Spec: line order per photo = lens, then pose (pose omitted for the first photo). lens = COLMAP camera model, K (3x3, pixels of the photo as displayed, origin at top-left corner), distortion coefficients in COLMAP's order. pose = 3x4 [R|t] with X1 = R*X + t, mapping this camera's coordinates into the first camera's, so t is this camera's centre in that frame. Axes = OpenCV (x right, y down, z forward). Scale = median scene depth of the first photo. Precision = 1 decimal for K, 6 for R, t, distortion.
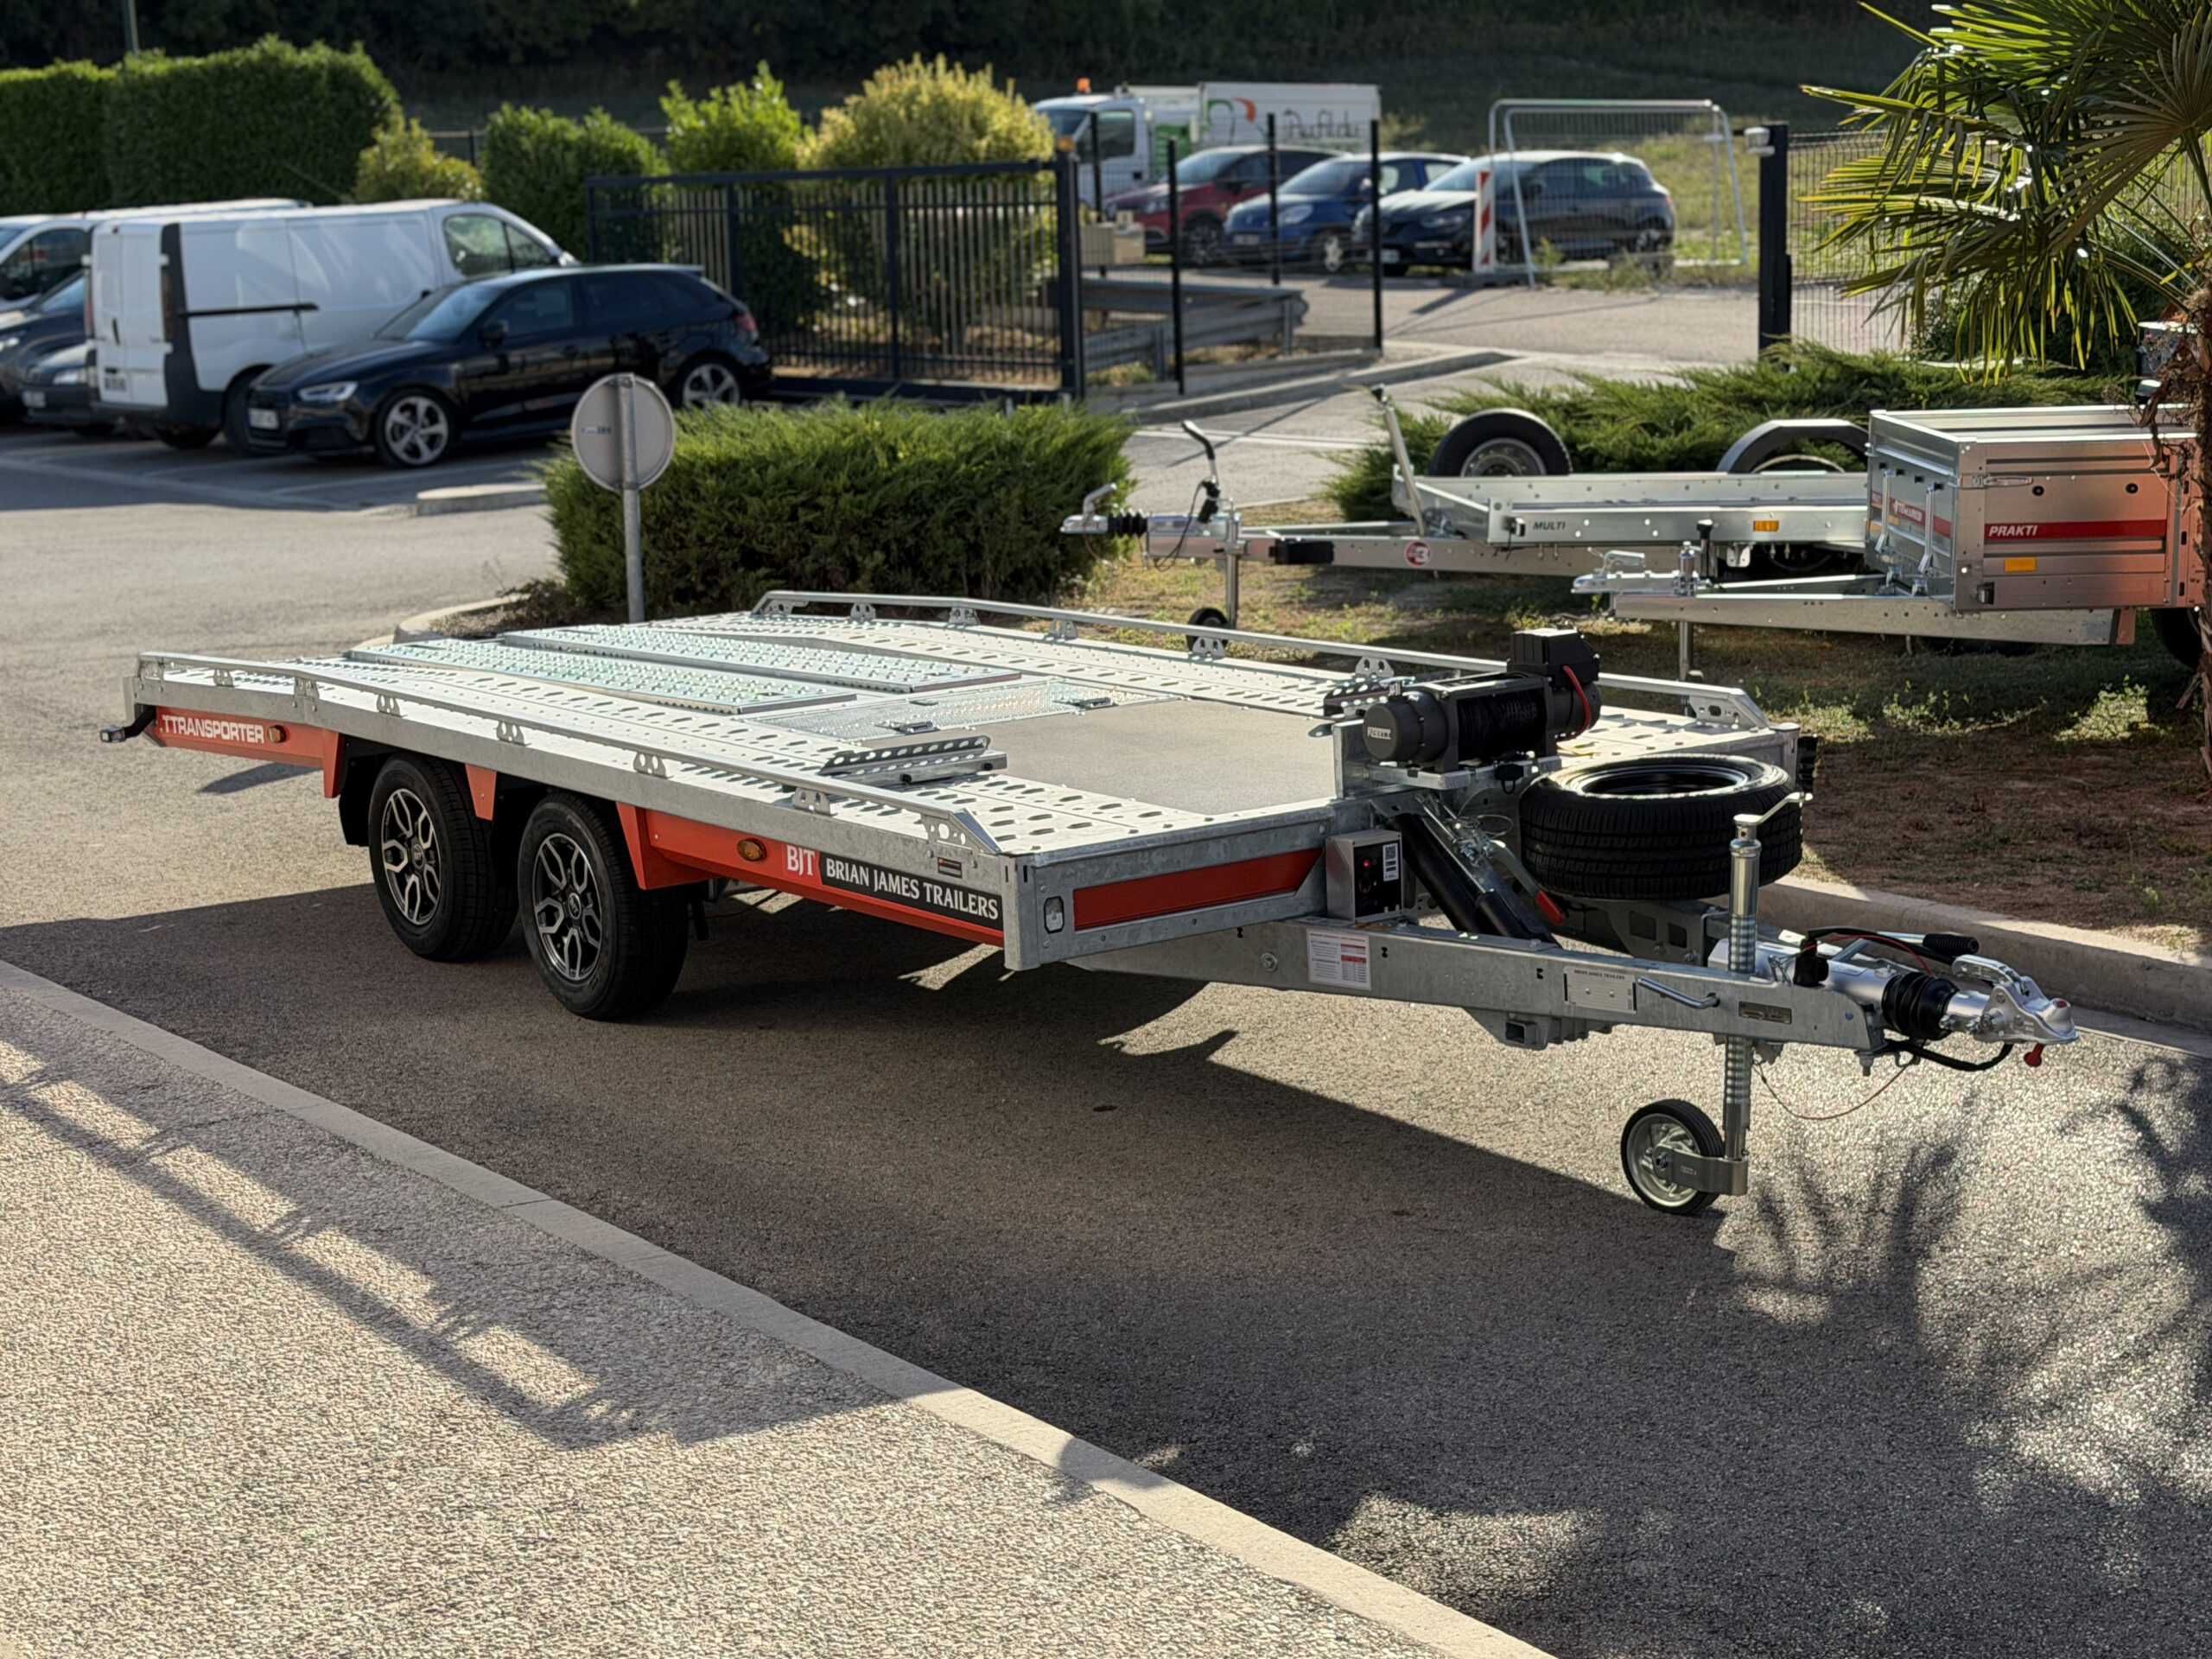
lens RADIAL K [[3420.3, 0, 1106.0], [0, 3420.3, 829.5], [0, 0, 1]] dist [0.142734, -0.055608]
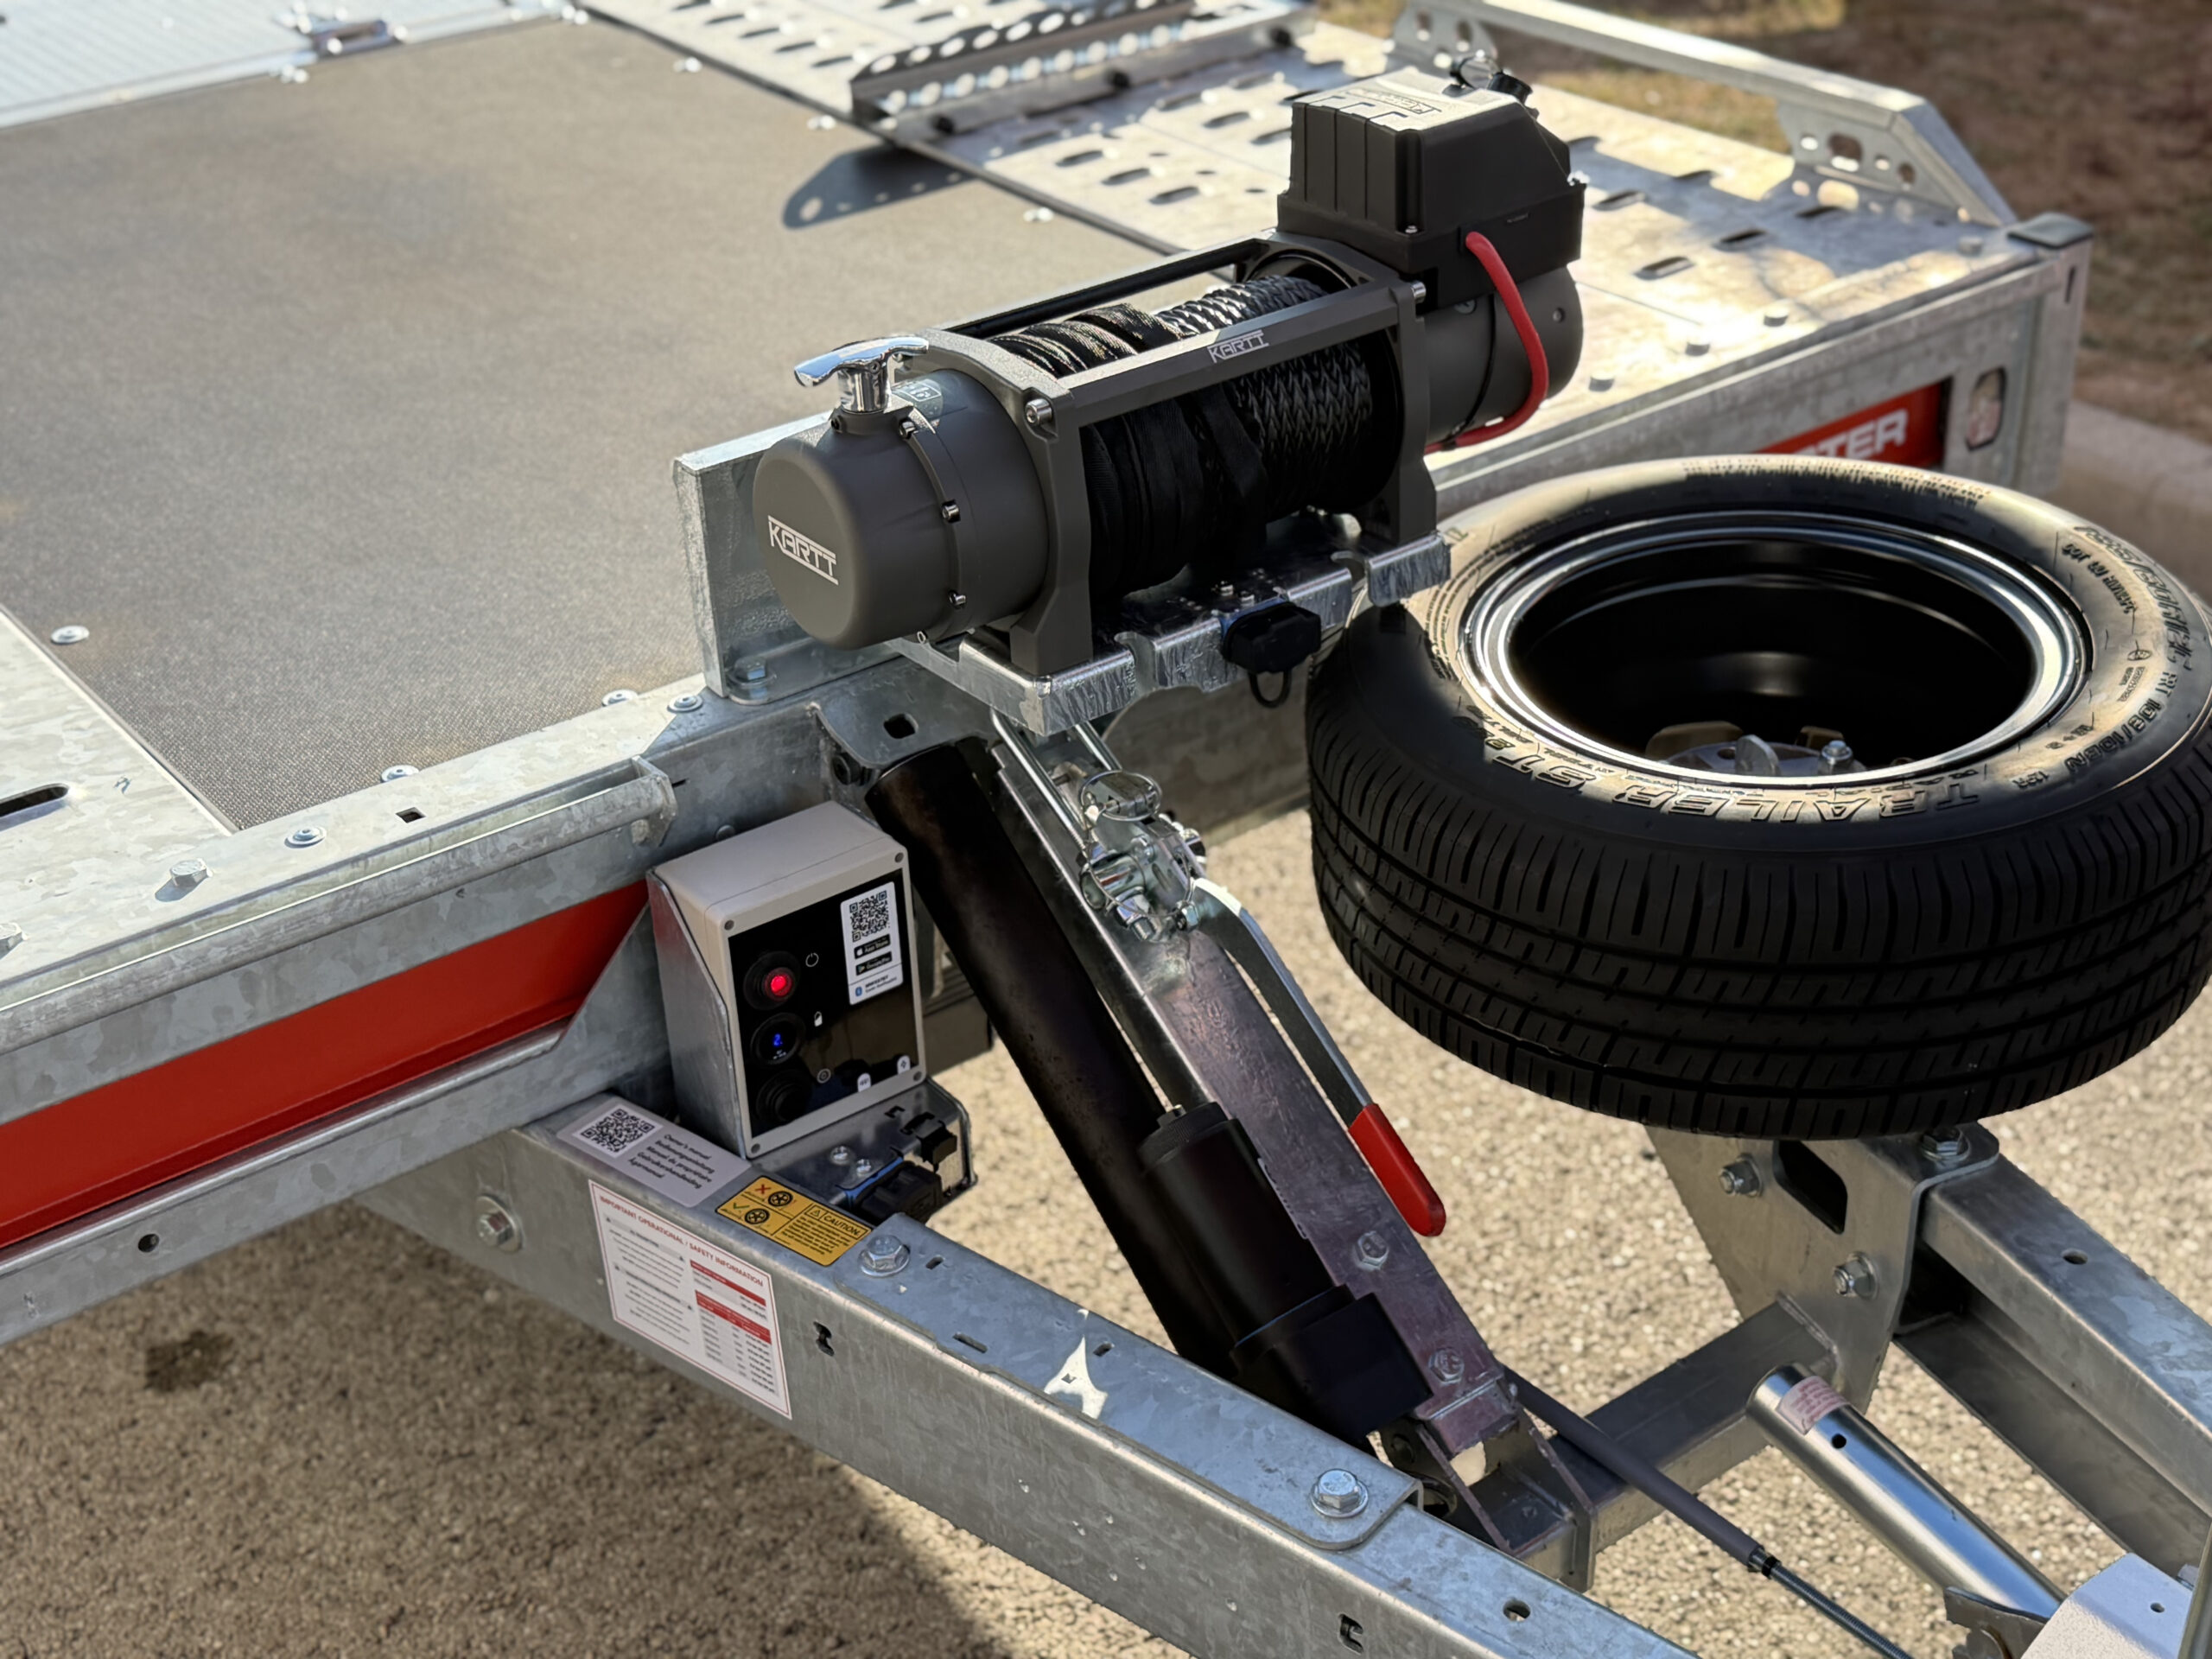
lens RADIAL K [[2868.7, 0, 1111.2], [0, 2868.7, 841.8], [0, 0, 1]] dist [0.177379, -0.310280]
pose [[0.999324, -0.017927, 0.032083, 0.095621], [0.005497, 0.936057, 0.351805, -0.086732], [-0.036339, -0.351391, 0.935523, 0.762922]]
